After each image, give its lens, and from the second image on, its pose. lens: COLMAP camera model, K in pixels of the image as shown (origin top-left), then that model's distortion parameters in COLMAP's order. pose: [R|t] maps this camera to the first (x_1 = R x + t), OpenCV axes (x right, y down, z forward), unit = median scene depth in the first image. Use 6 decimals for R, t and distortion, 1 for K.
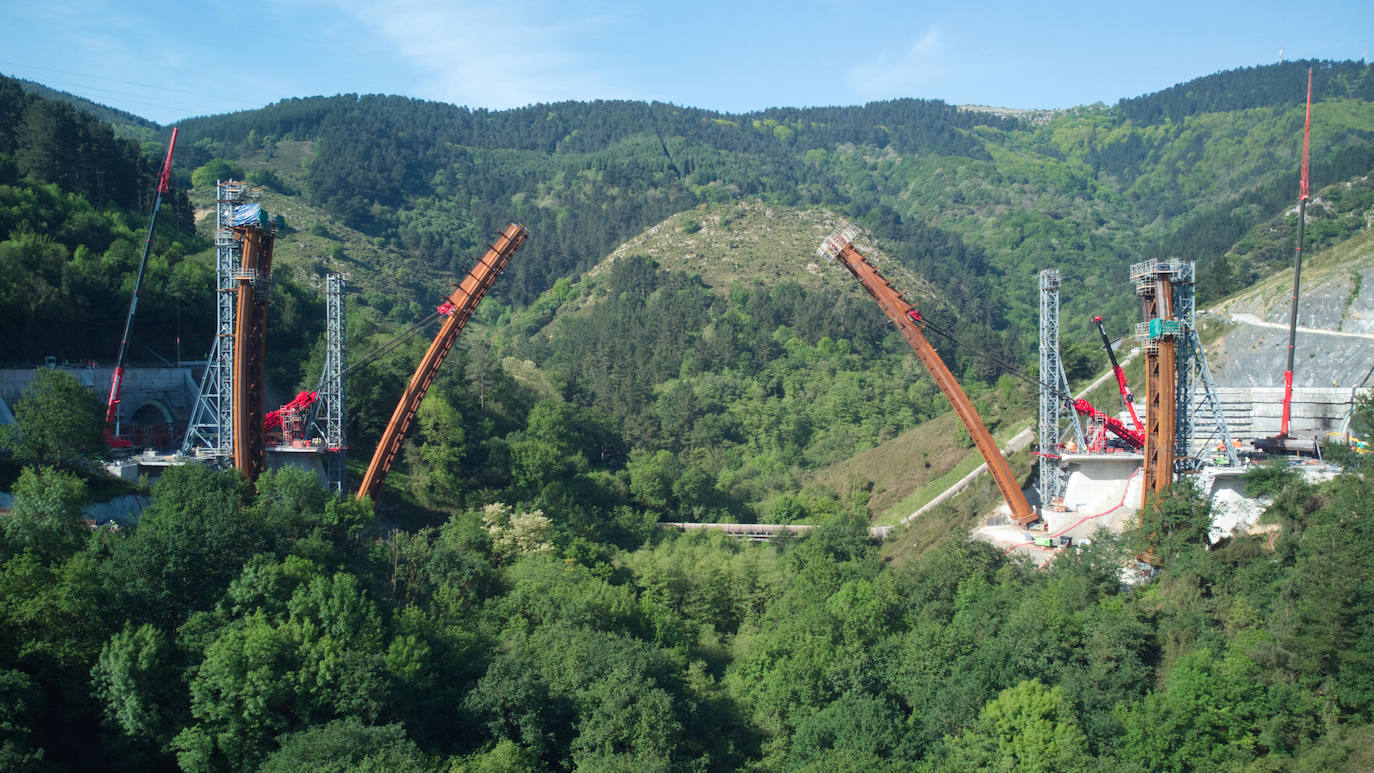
lens RADIAL K [[1019.6, 0, 687.6], [0, 1019.6, 393.2], [0, 0, 1]] dist [0.104779, -0.210732]
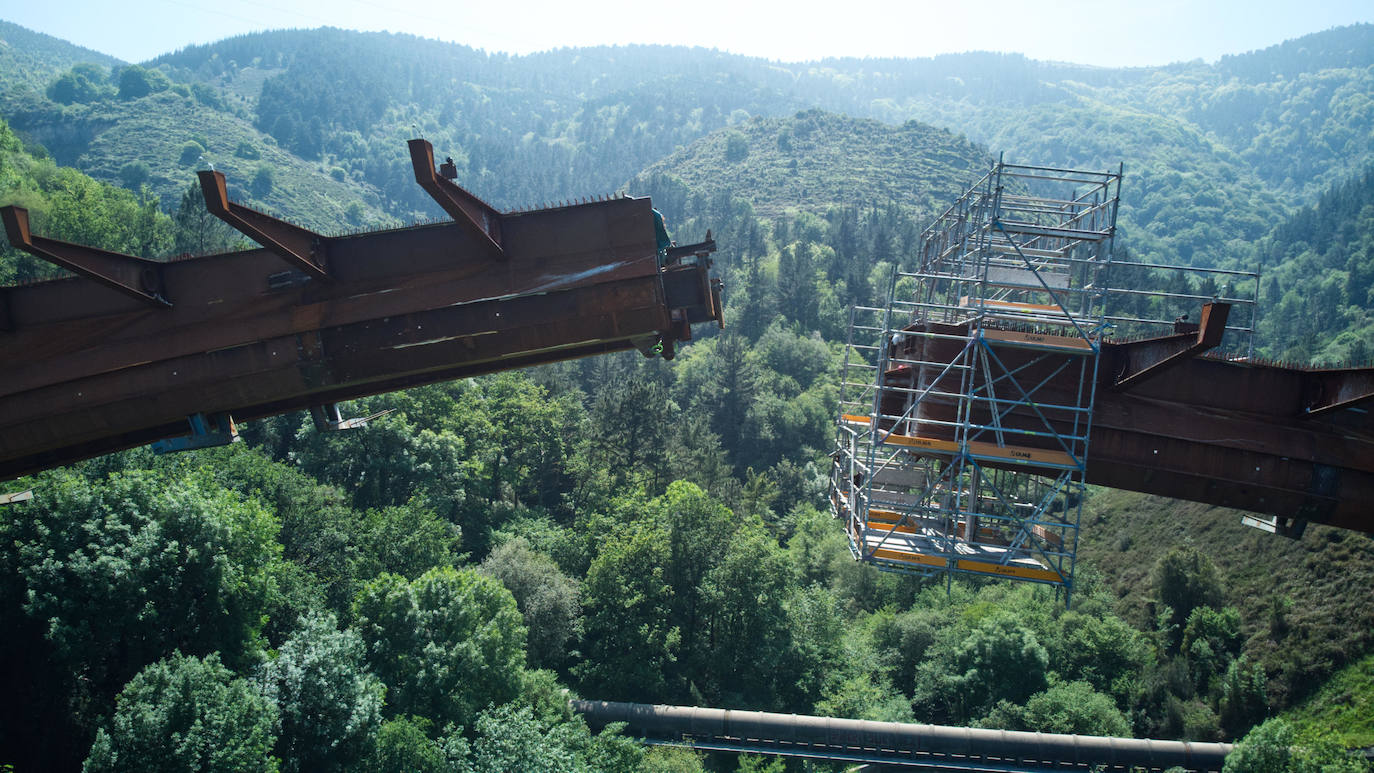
lens RADIAL K [[1019.6, 0, 687.6], [0, 1019.6, 393.2], [0, 0, 1]] dist [0.104779, -0.210732]
pose [[0.999103, 0.017527, -0.038553, -0.001312], [-0.017084, 0.999785, 0.011790, 0.006361], [0.038751, -0.011121, 0.999187, 0.269597]]
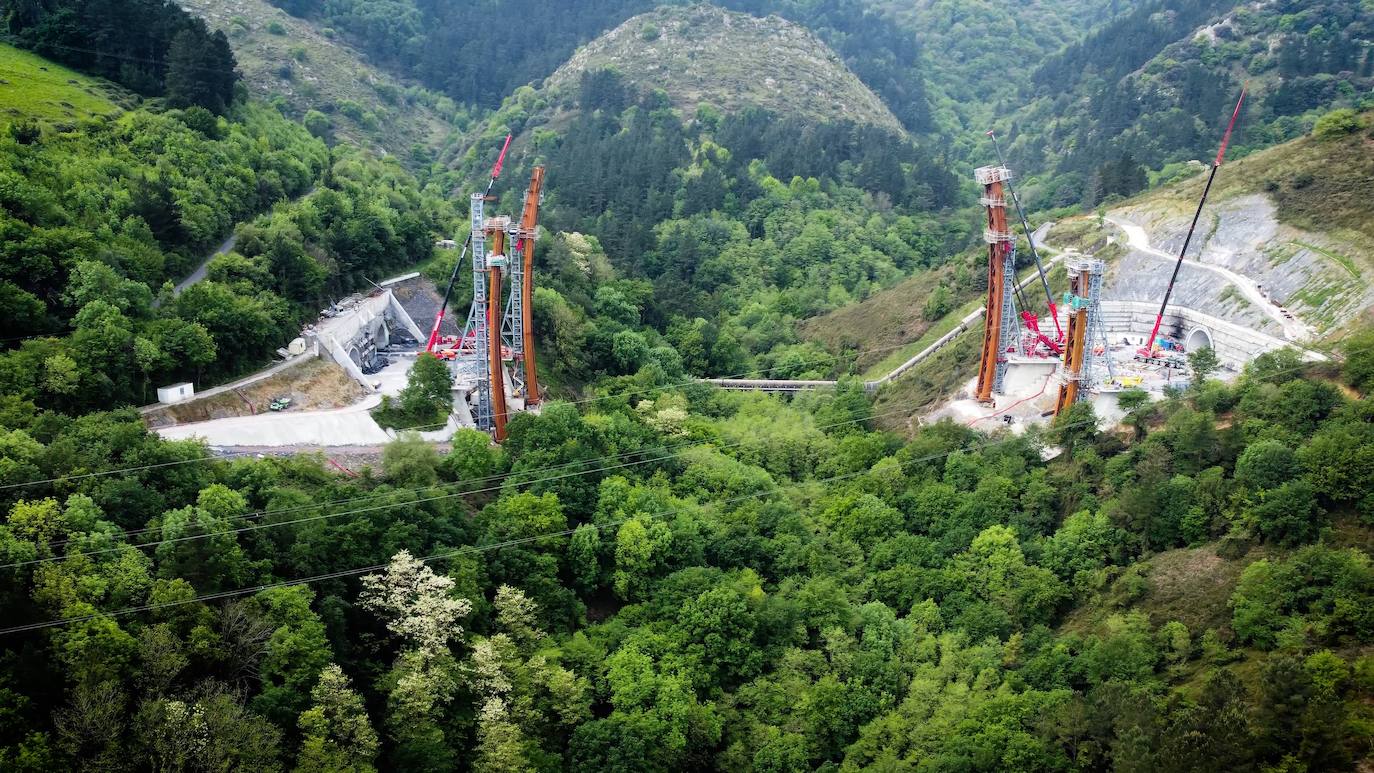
lens RADIAL K [[1092.0, 0, 693.4], [0, 1092.0, 402.7], [0, 0, 1]] dist [-0.006390, -0.004825]
pose [[0.993739, -0.010652, 0.111216, -0.080880], [-0.017492, 0.968334, 0.249044, -0.078631], [-0.110347, -0.249430, 0.962085, -0.148312]]
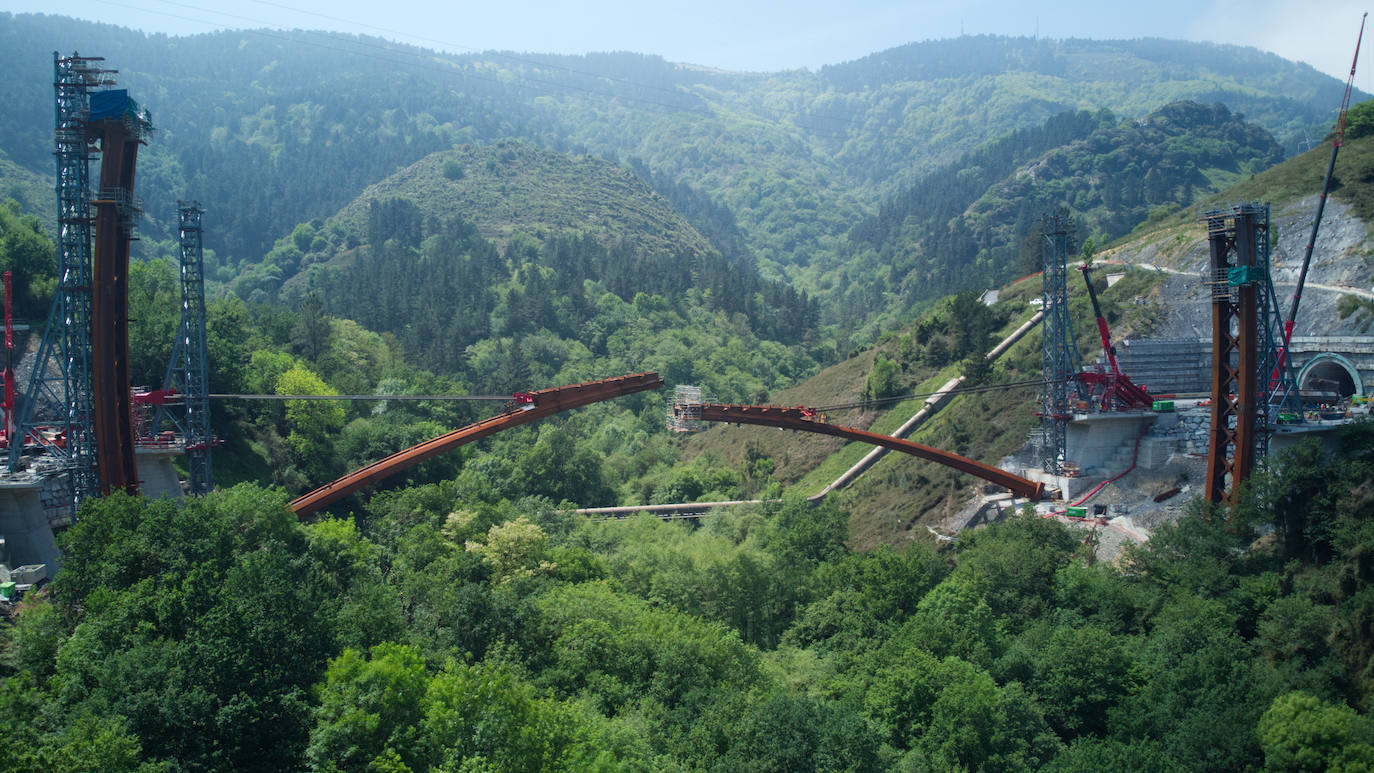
lens RADIAL K [[1019.6, 0, 687.6], [0, 1019.6, 393.2], [0, 0, 1]] dist [0.104779, -0.210732]
pose [[0.957693, -0.032473, 0.285953, -0.065954], [0.020446, 0.998780, 0.044948, -0.002451], [-0.287064, -0.037200, 0.957189, 0.064556]]
